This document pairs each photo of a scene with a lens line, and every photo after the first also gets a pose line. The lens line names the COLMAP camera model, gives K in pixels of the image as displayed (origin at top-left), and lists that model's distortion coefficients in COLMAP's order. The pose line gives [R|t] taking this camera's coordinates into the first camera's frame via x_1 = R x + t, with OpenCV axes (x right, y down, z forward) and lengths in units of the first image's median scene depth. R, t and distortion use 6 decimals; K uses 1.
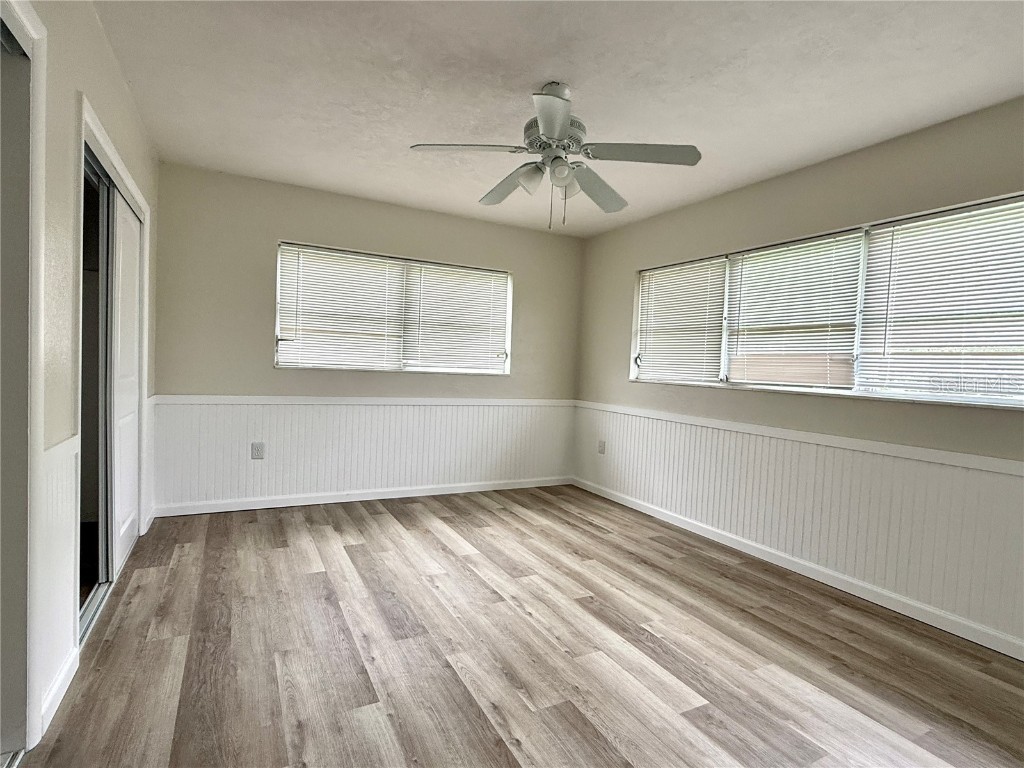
lens RADIAL K [[521.6, 0, 512.0], [0, 521.6, 384.0], [0, 0, 1]] dist [-0.002187, 0.001198]
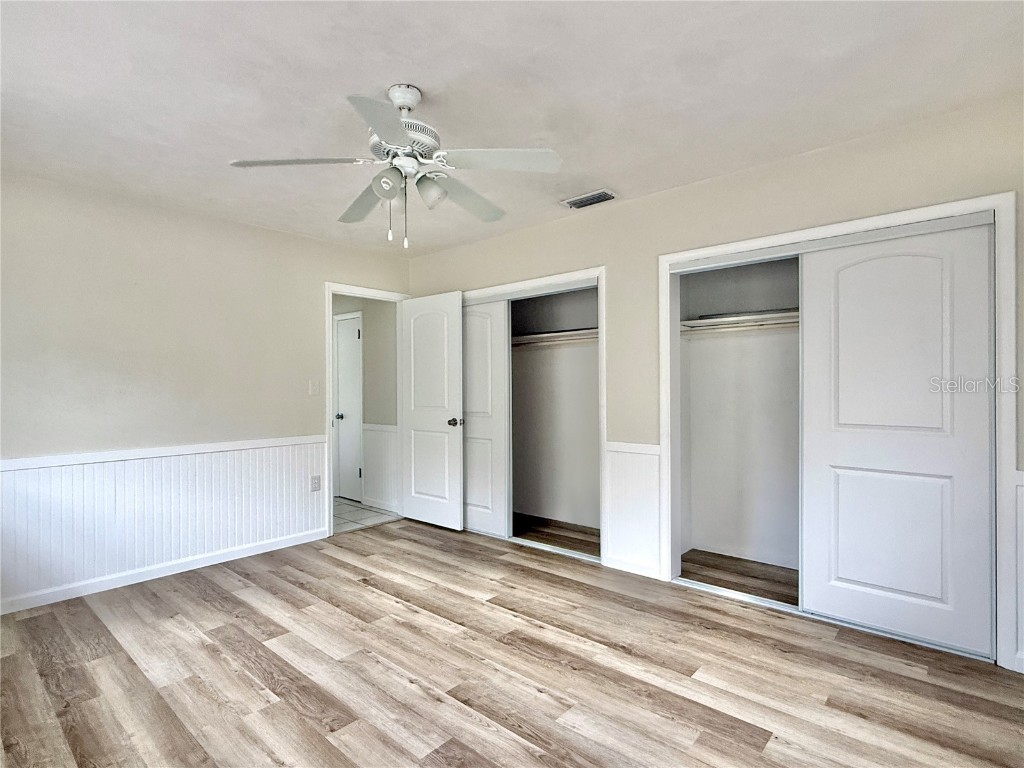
lens RADIAL K [[521.6, 0, 512.0], [0, 521.6, 384.0], [0, 0, 1]] dist [-0.002187, 0.001198]
pose [[-0.933957, -0.038884, -0.355263, 0.163141], [-0.046028, 0.998872, 0.011675, -0.063949], [0.354408, 0.027256, -0.934694, 1.456679]]
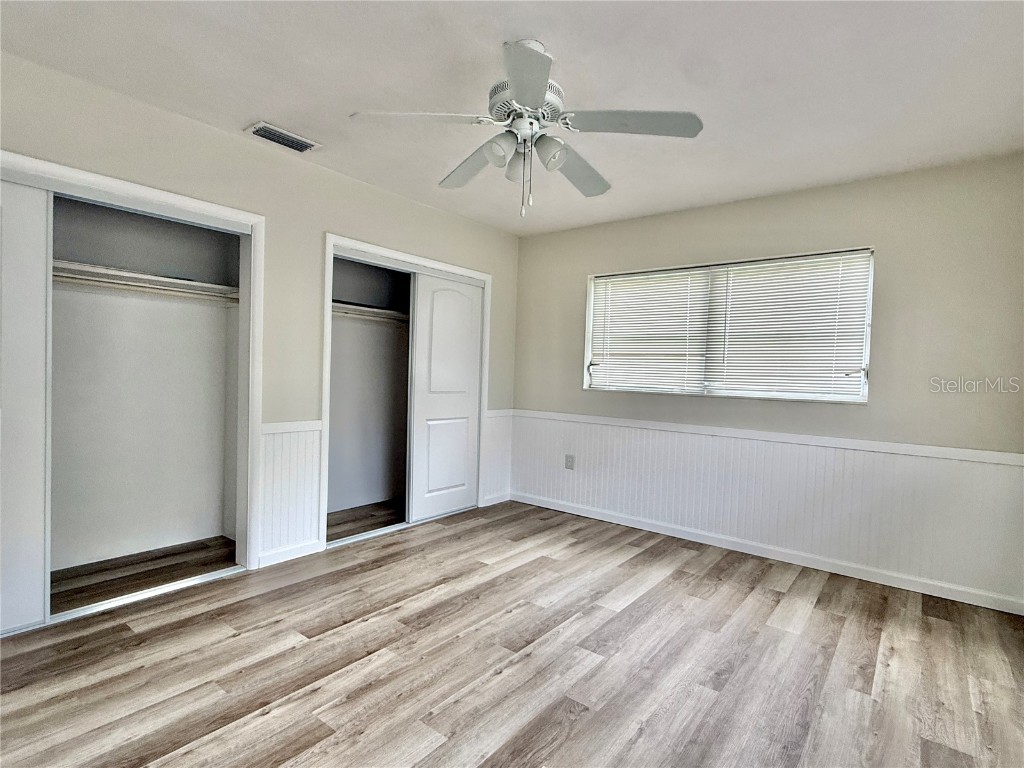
lens RADIAL K [[521.6, 0, 512.0], [0, 521.6, 384.0], [0, 0, 1]] dist [-0.002187, 0.001198]
pose [[0.408072, -0.010130, -0.912894, 0.636216], [-0.046286, 0.998423, -0.031769, -0.000347], [0.911776, 0.055218, 0.406960, 0.505665]]
